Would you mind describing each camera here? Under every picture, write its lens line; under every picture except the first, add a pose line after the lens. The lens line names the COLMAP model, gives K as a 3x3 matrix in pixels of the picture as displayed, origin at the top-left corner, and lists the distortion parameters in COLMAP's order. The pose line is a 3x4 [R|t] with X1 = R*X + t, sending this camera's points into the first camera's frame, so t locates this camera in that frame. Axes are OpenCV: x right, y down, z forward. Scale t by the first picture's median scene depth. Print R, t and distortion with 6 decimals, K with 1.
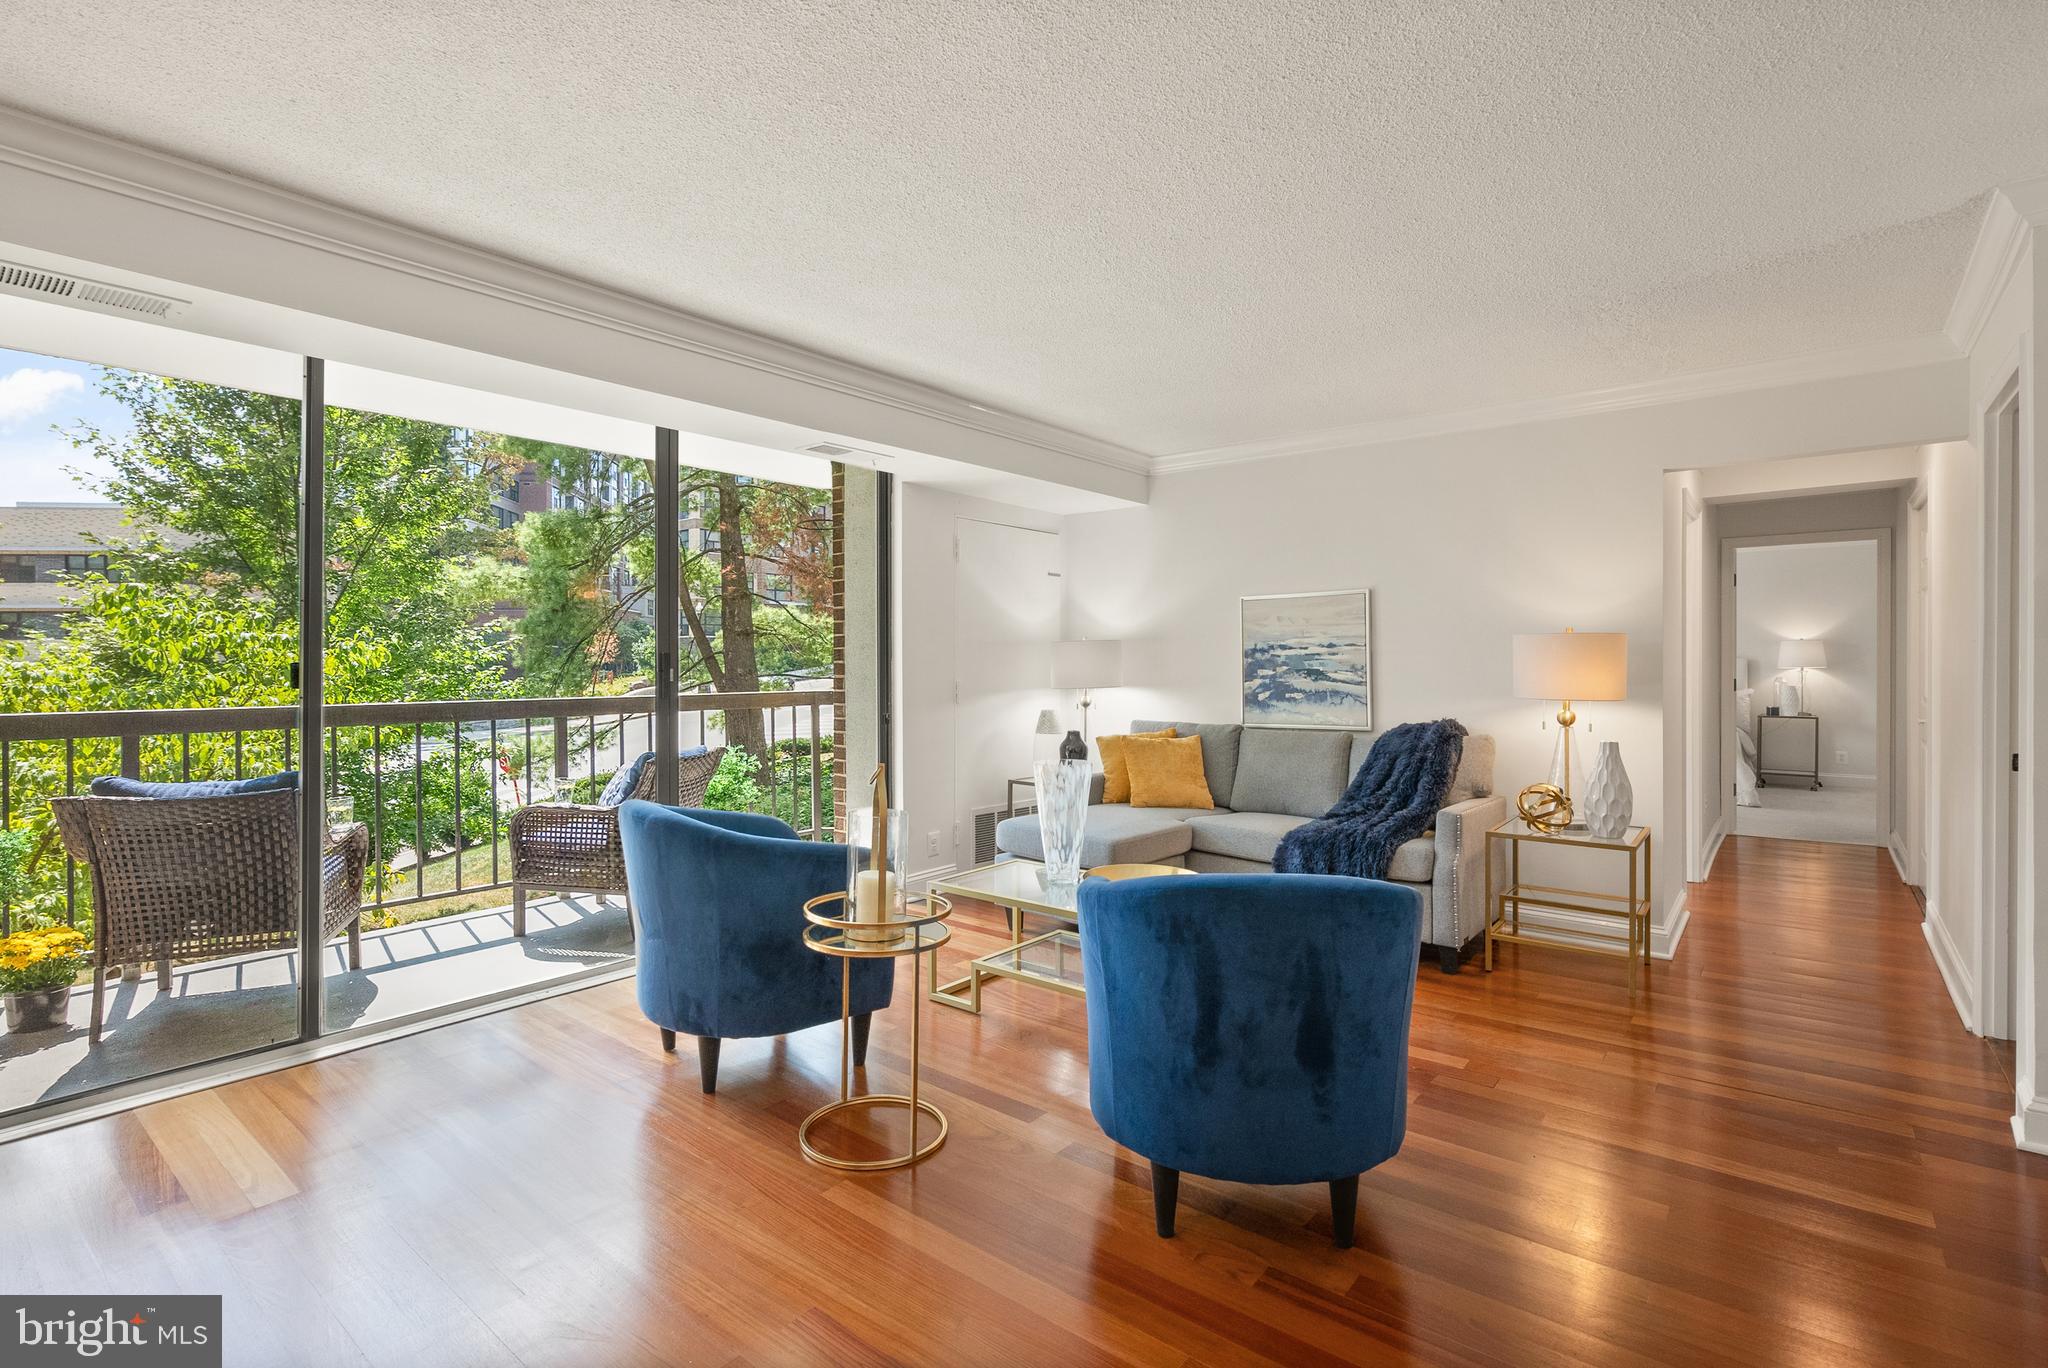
lens RADIAL K [[955.2, 0, 1027.0], [0, 955.2, 662.5], [0, 0, 1]] dist [-0.000273, 0.000386]
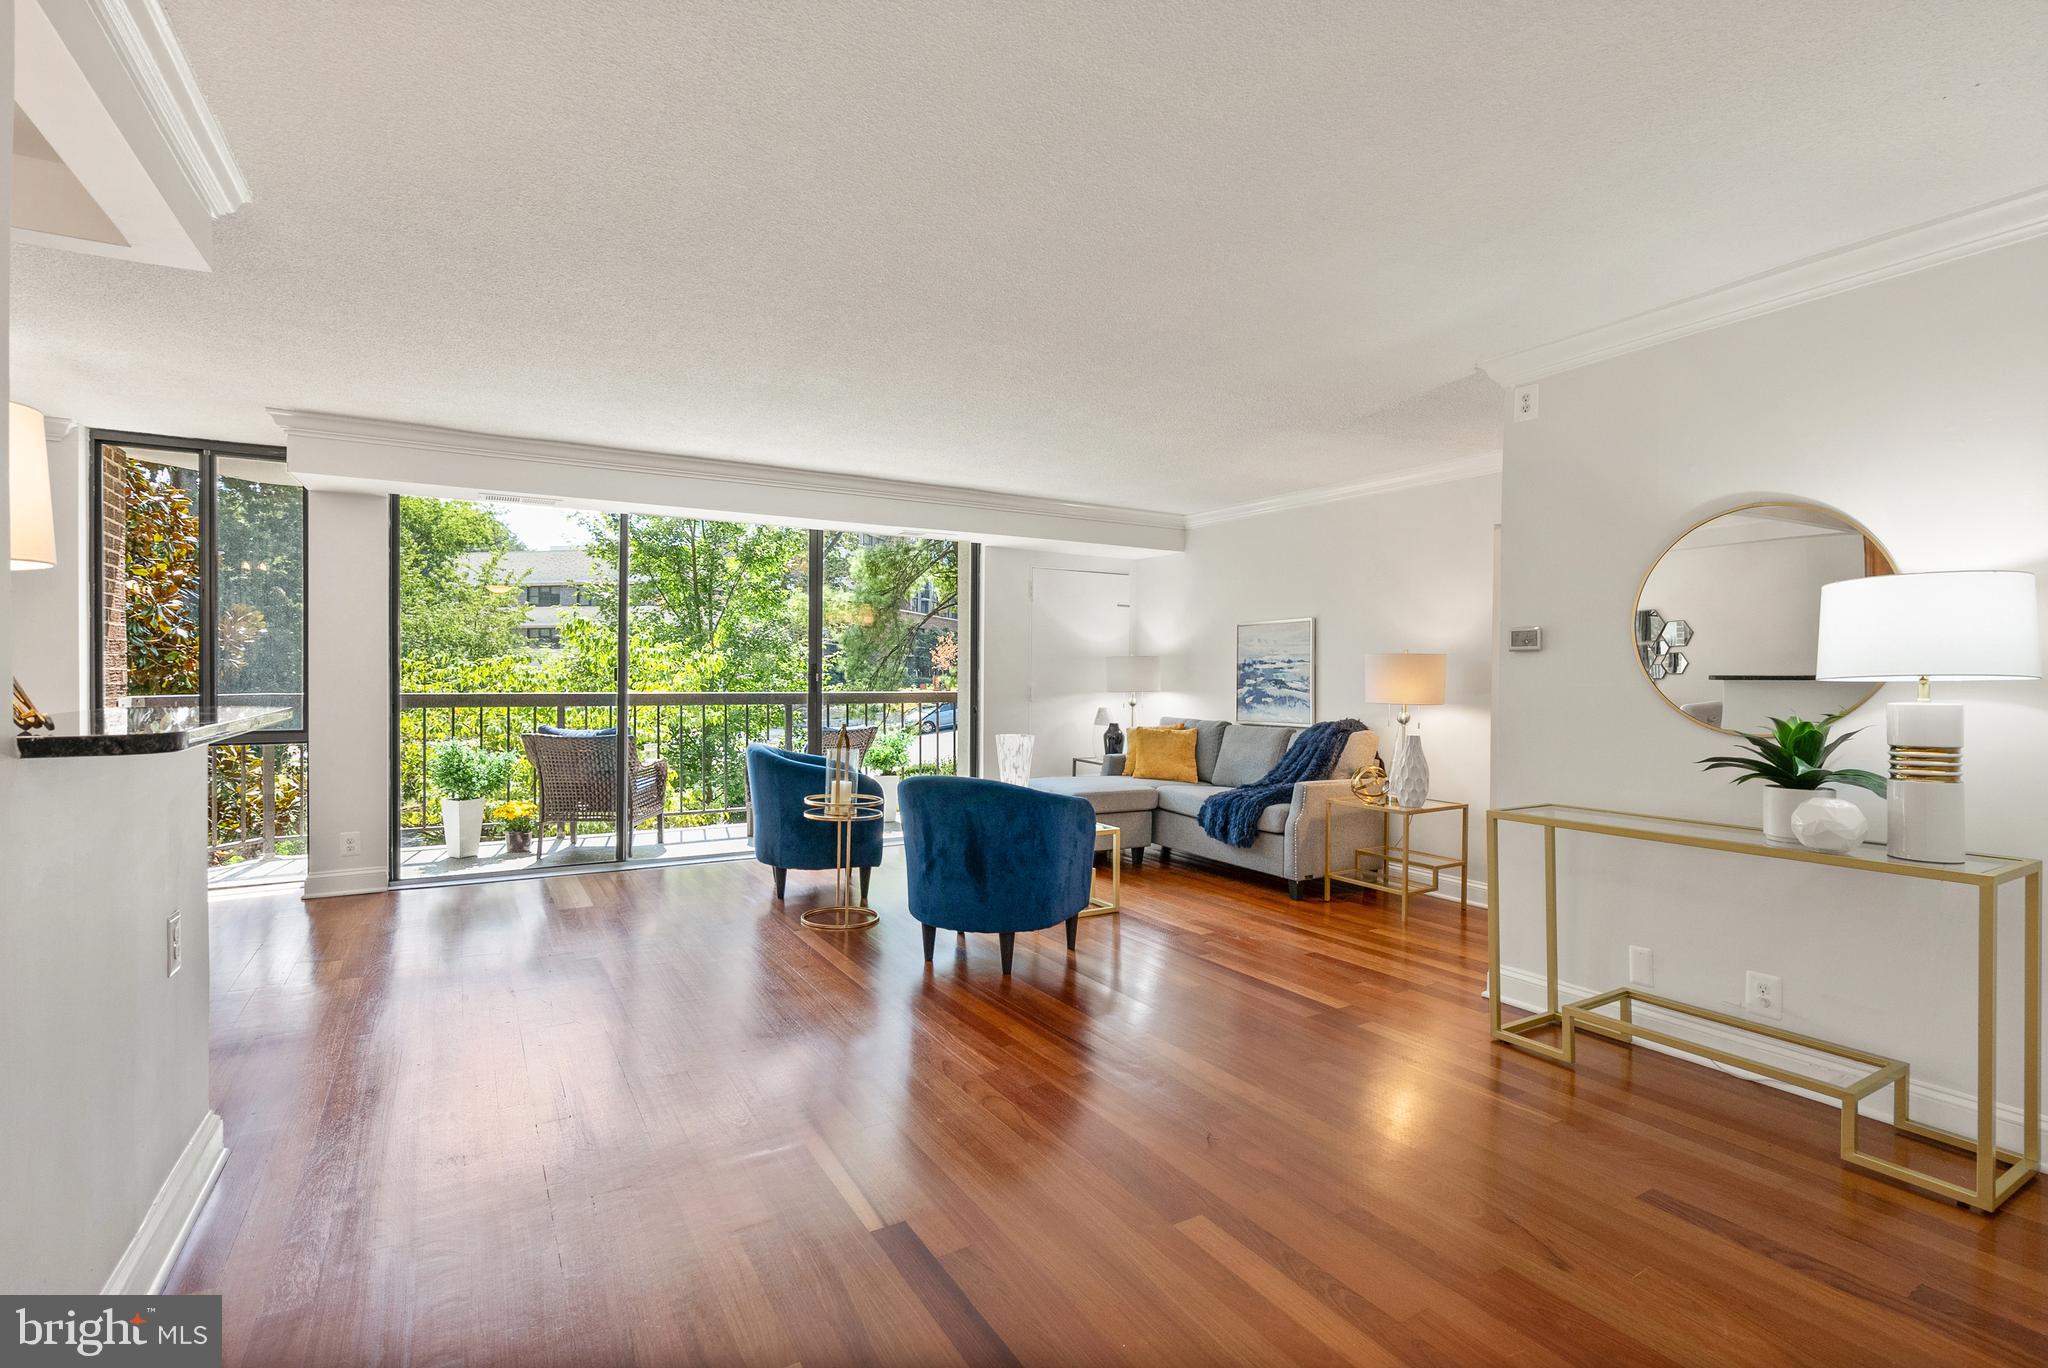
lens RADIAL K [[946.8, 0, 1027.8], [0, 946.8, 681.6], [0, 0, 1]] dist [-0.002115, 0.000045]
pose [[0.939925, 0.014216, -0.341085, 0.410966], [-0.010945, 0.999874, 0.011515, -0.001339], [0.341206, -0.007090, 0.939962, -0.315766]]
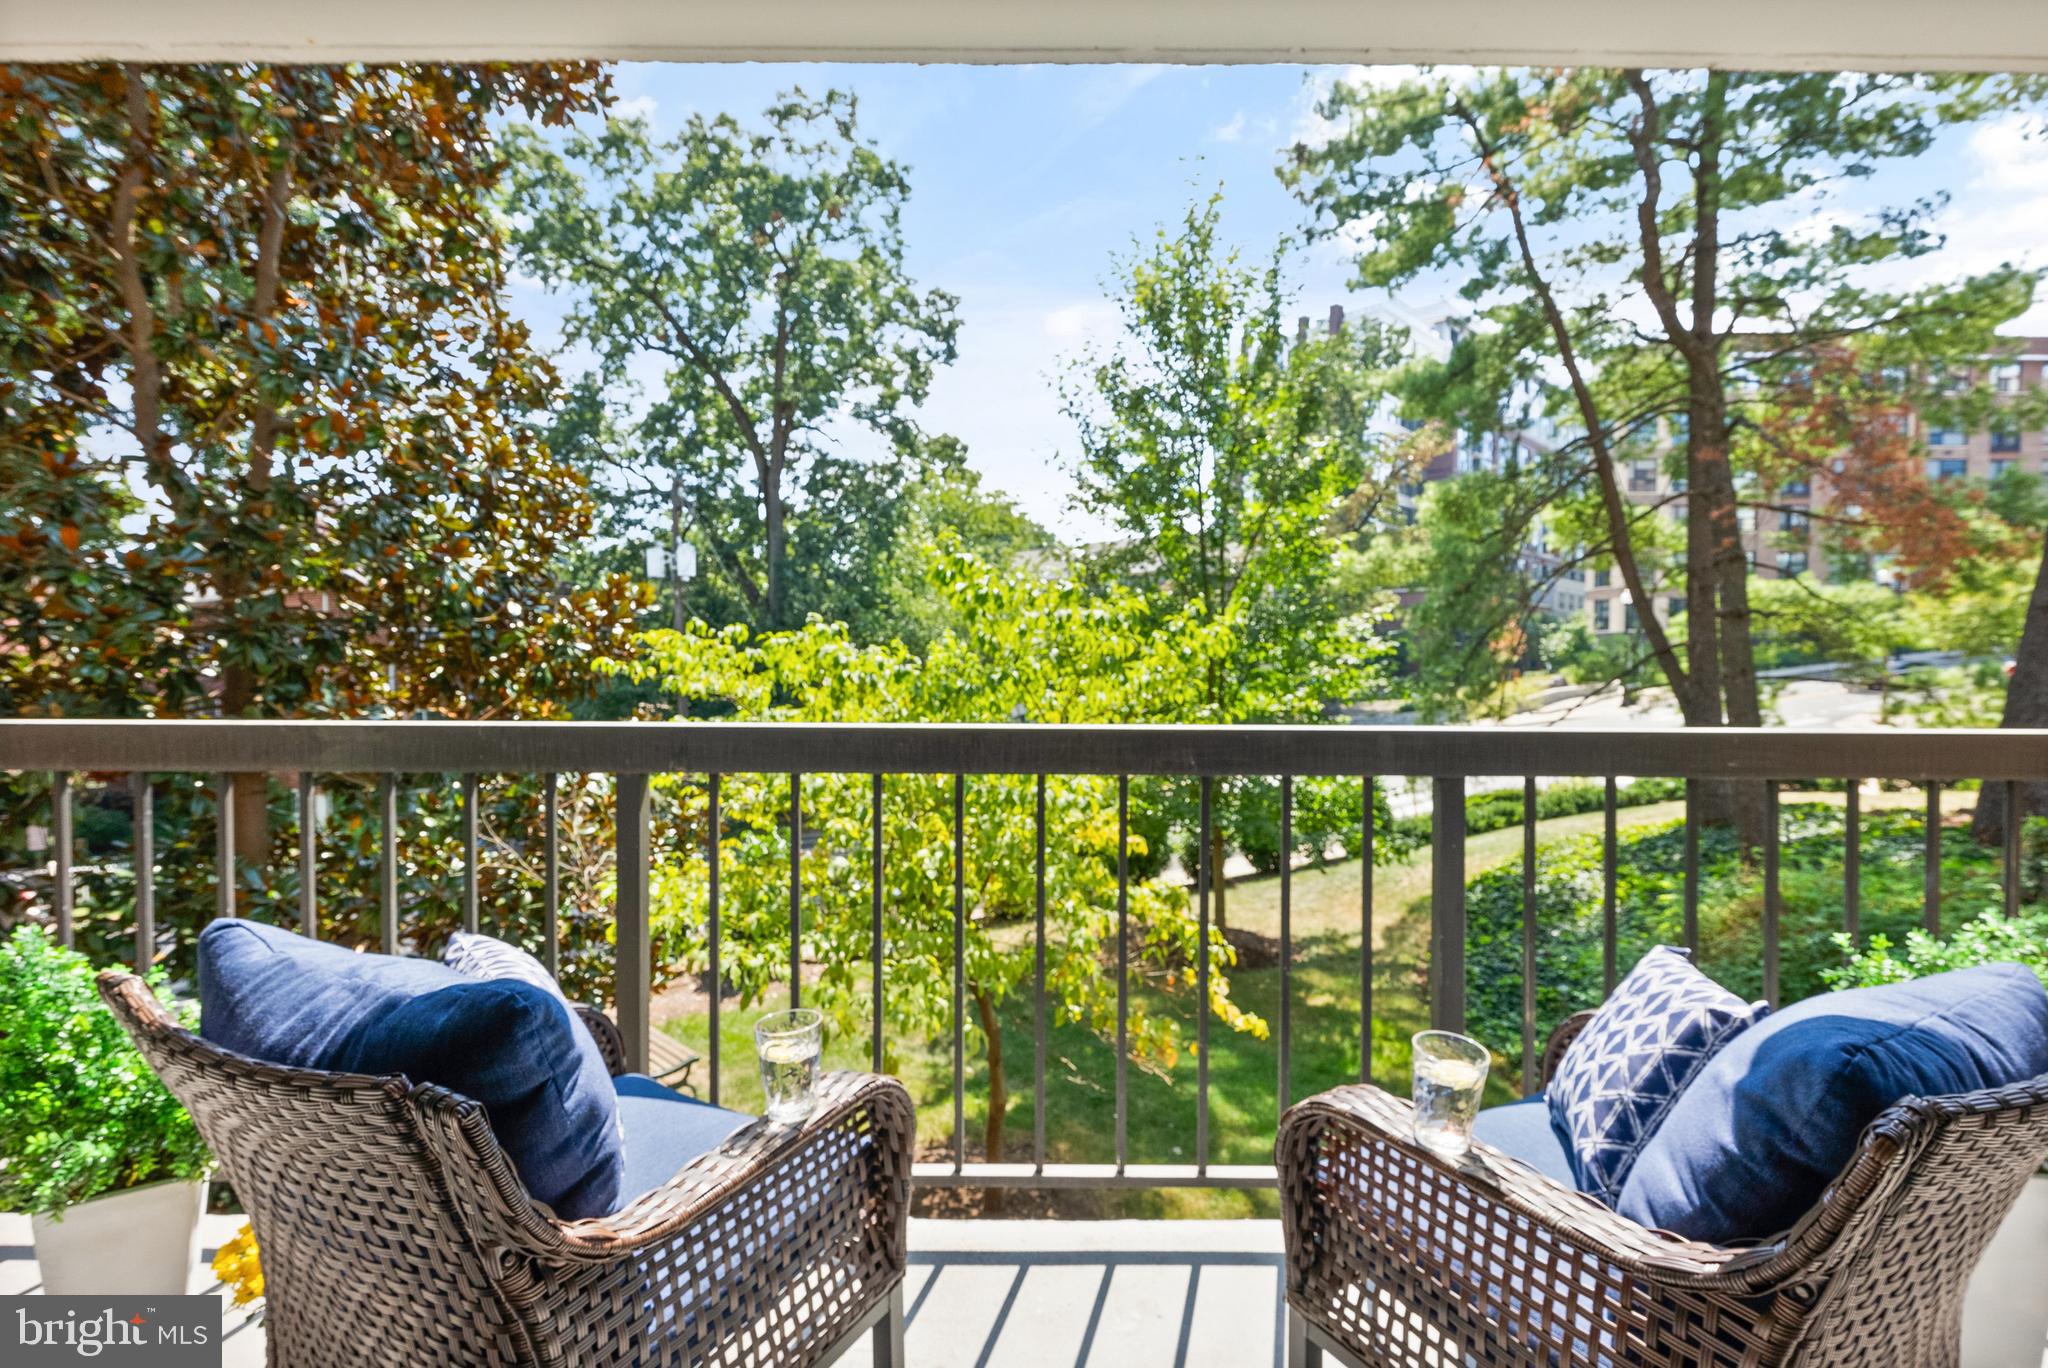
lens RADIAL K [[946.8, 0, 1027.8], [0, 946.8, 681.6], [0, 0, 1]] dist [-0.002115, 0.000045]
pose [[0.632505, 0.020734, -0.774279, -0.320624], [-0.005485, 0.999736, 0.022290, 0.014111], [0.774537, -0.009851, 0.632452, 0.671281]]
